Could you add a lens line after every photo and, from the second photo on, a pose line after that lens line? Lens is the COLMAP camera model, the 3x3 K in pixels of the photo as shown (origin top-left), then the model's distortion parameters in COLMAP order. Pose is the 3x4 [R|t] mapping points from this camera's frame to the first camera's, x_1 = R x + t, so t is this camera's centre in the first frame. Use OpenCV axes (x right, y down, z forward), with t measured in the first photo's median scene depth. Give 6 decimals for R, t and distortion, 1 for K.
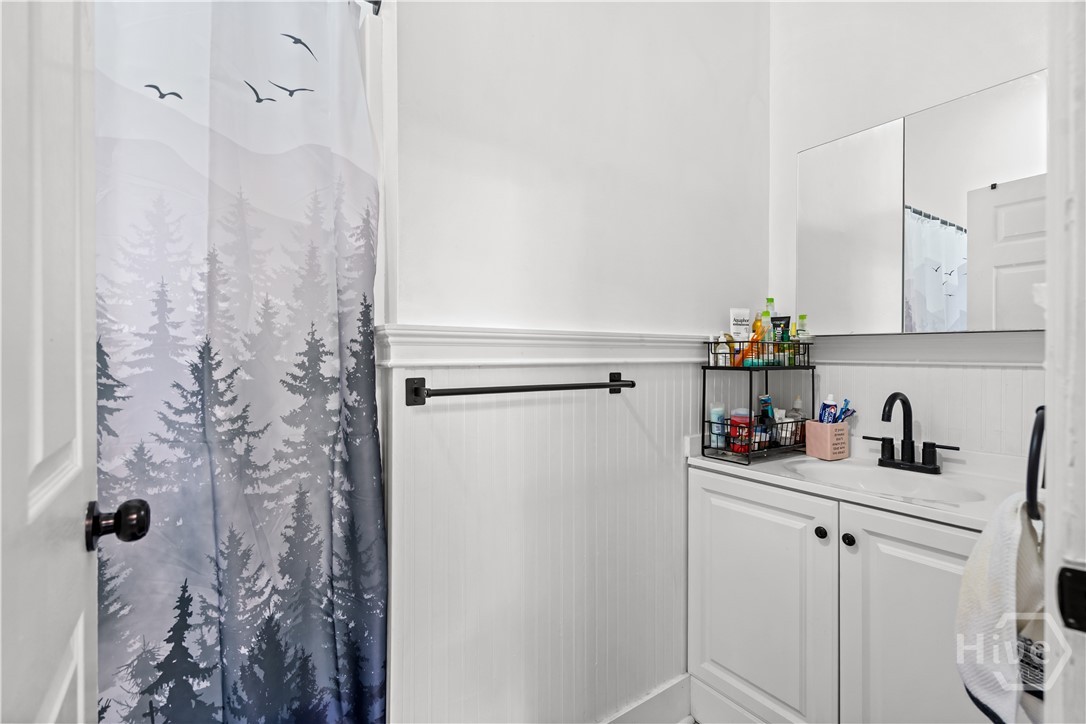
lens RADIAL K [[493.0, 0, 542.2], [0, 493.0, 362.6], [0, 0, 1]] dist [-0.001981, -0.000301]
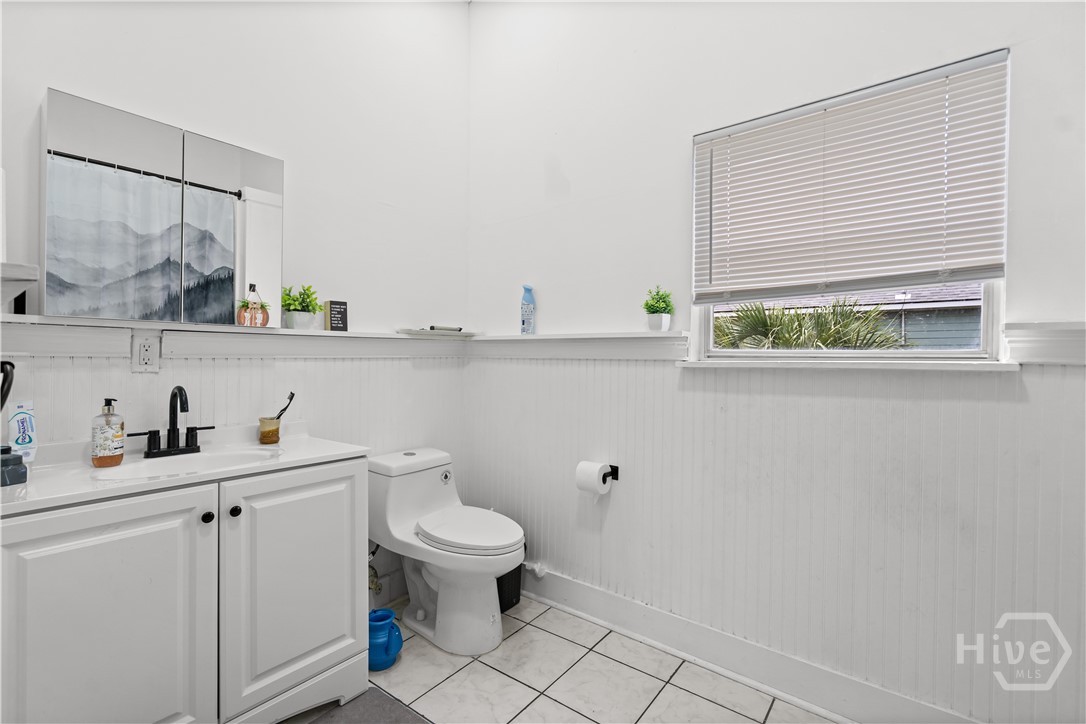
lens RADIAL K [[493.0, 0, 543.0], [0, 493.0, 358.6], [0, 0, 1]] dist [-0.001981, -0.000301]
pose [[-0.295170, -0.000312, 0.955445, -0.579535], [0.001802, 0.999998, 0.000883, -0.002098], [-0.955443, 0.001982, -0.295169, 0.524804]]
